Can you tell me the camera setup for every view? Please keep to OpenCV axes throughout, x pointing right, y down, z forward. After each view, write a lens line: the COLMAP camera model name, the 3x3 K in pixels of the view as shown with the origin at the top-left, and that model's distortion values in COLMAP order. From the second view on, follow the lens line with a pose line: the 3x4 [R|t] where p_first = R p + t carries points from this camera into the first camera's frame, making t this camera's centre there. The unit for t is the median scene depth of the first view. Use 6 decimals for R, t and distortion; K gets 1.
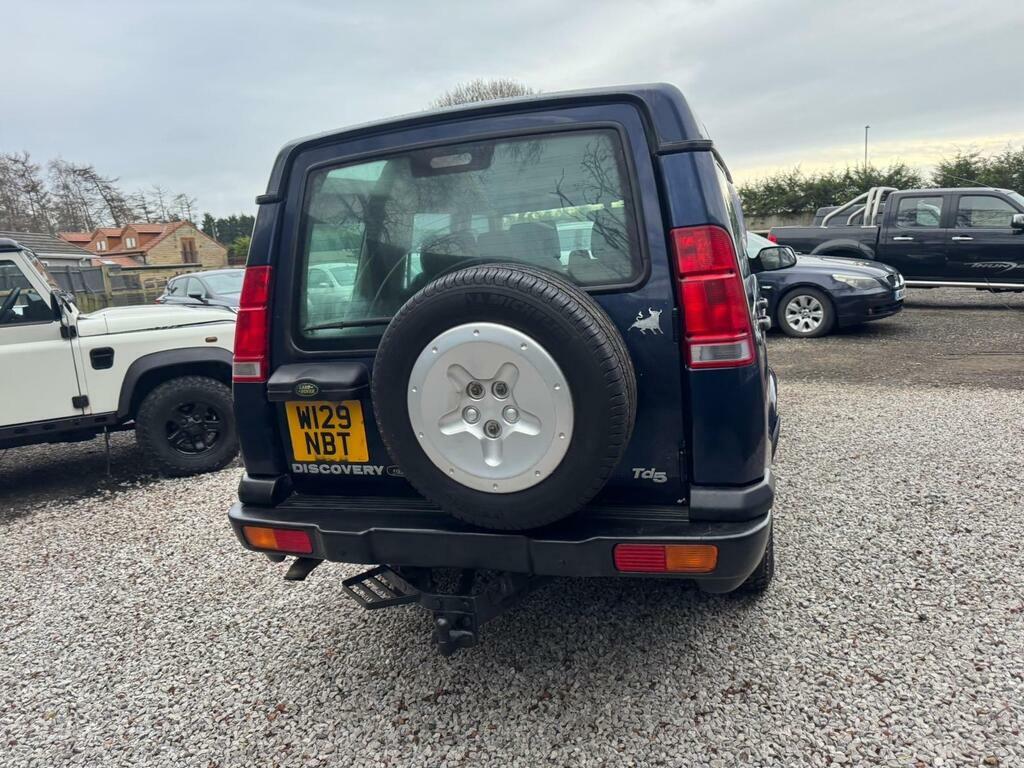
lens RADIAL K [[718.2, 0, 510.2], [0, 718.2, 387.5], [0, 0, 1]] dist [0.039283, -0.041717]
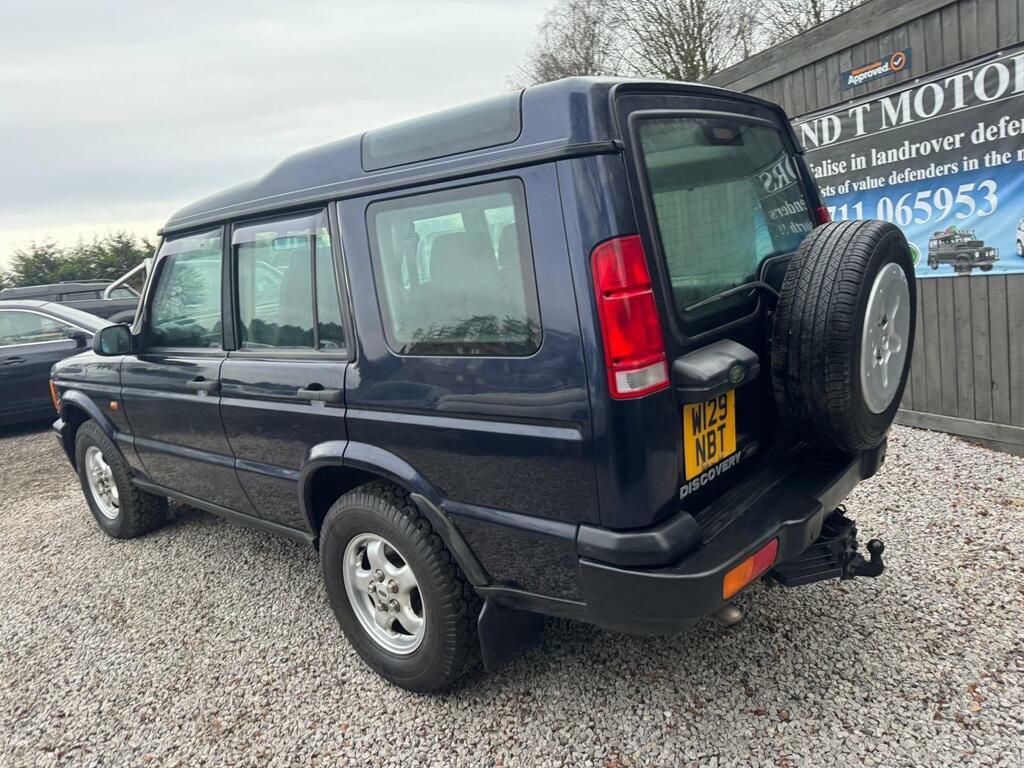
lens RADIAL K [[718.2, 0, 504.5], [0, 718.2, 391.6], [0, 0, 1]] dist [0.039283, -0.041717]
pose [[0.400595, -0.151821, 0.903590, -1.090952], [0.258809, 0.964767, 0.047361, -0.082688], [-0.878944, 0.214884, 0.425773, 0.835747]]
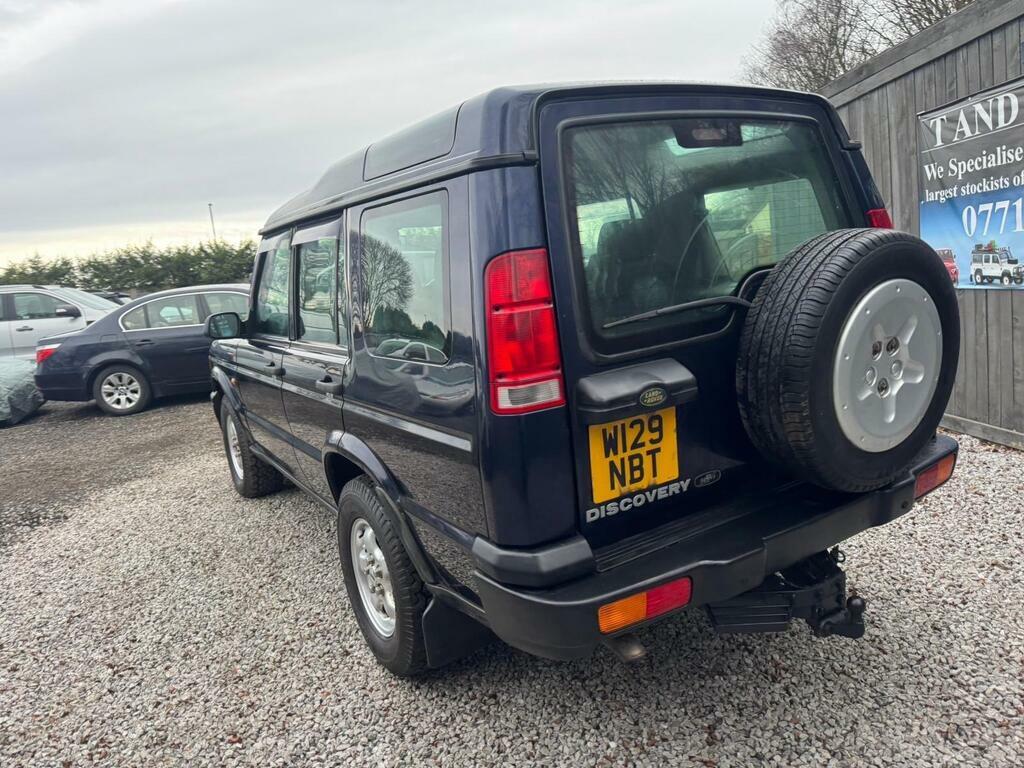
lens RADIAL K [[718.2, 0, 506.2], [0, 718.2, 386.9], [0, 0, 1]] dist [0.039283, -0.041717]
pose [[0.654963, -0.123045, 0.745576, -0.917691], [0.198463, 0.980027, -0.012606, -0.028021], [-0.729134, 0.156225, 0.666302, 0.559860]]
